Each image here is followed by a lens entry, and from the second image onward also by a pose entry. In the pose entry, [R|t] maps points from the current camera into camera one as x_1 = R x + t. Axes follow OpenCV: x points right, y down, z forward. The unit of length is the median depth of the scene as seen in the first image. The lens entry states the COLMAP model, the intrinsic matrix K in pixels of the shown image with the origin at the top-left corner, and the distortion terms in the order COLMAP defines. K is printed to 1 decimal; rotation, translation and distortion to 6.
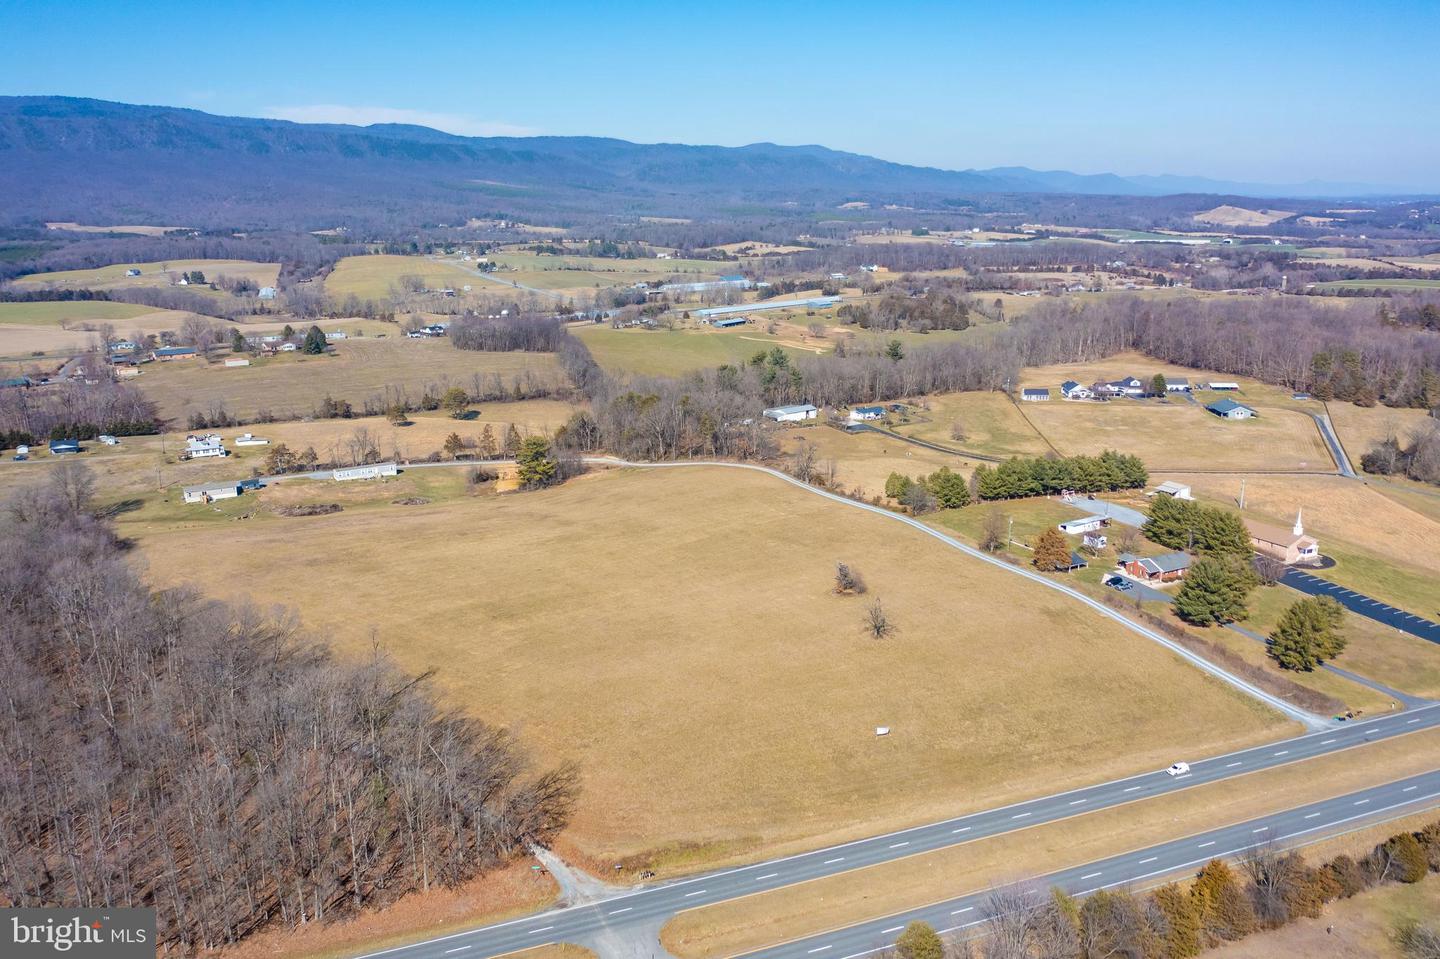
lens RADIAL K [[1141.4, 0, 719.1], [0, 1141.4, 479.7], [0, 0, 1]] dist [-0.017445, 0.006527]
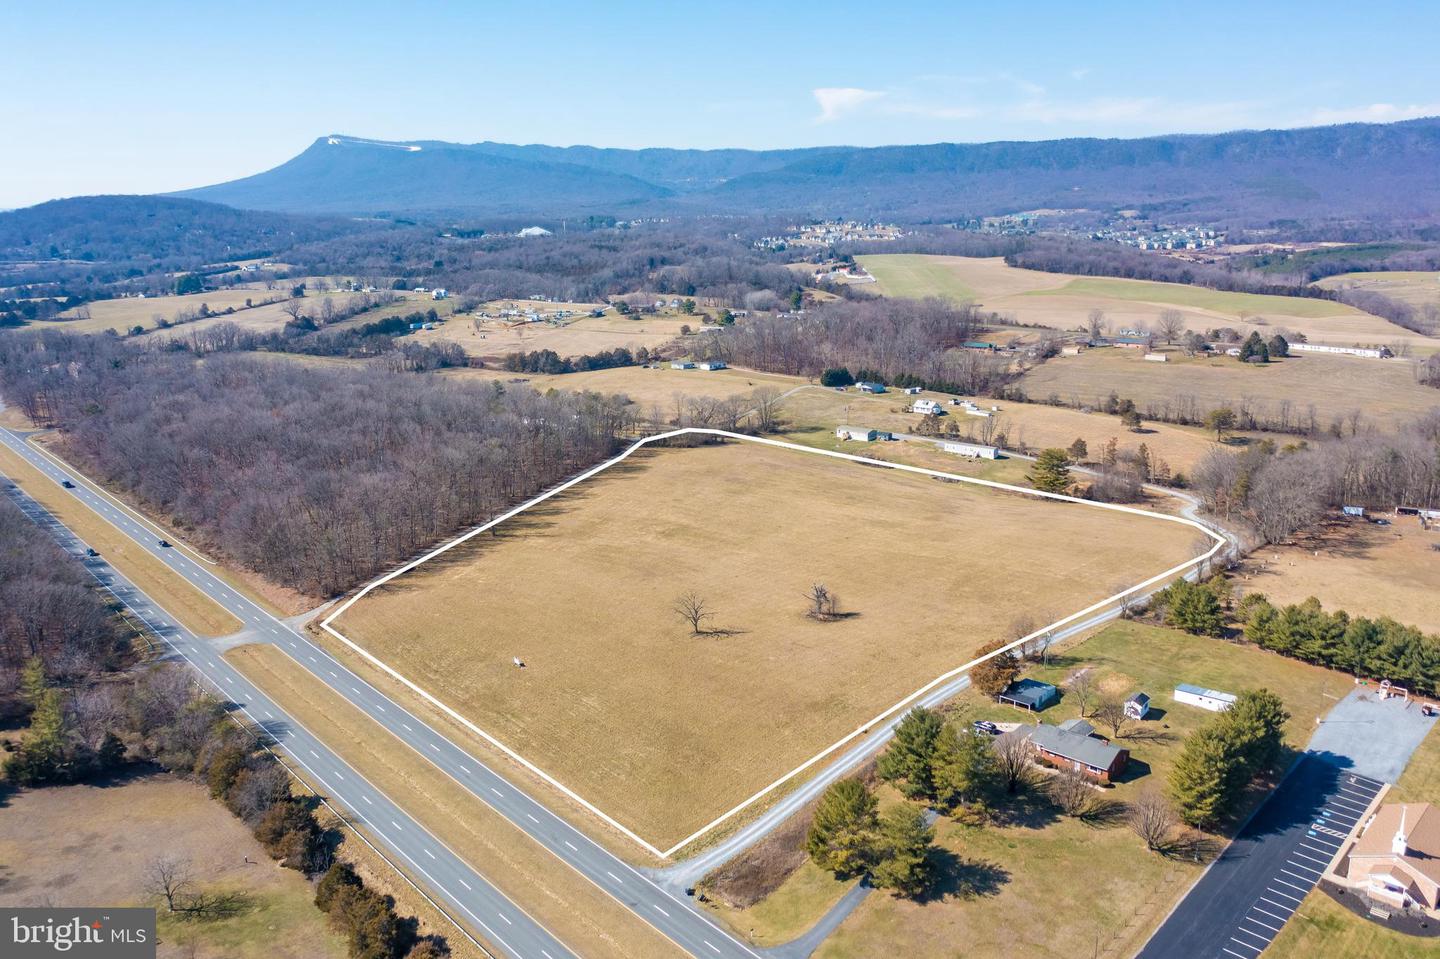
lens RADIAL K [[1141.4, 0, 717.7], [0, 1141.4, 479.1], [0, 0, 1]] dist [-0.017445, 0.006527]
pose [[0.342173, 0.229045, -0.911294, 0.190237], [-0.228048, 0.961083, 0.155931, -0.029308], [0.911544, 0.154463, 0.381090, 0.107973]]
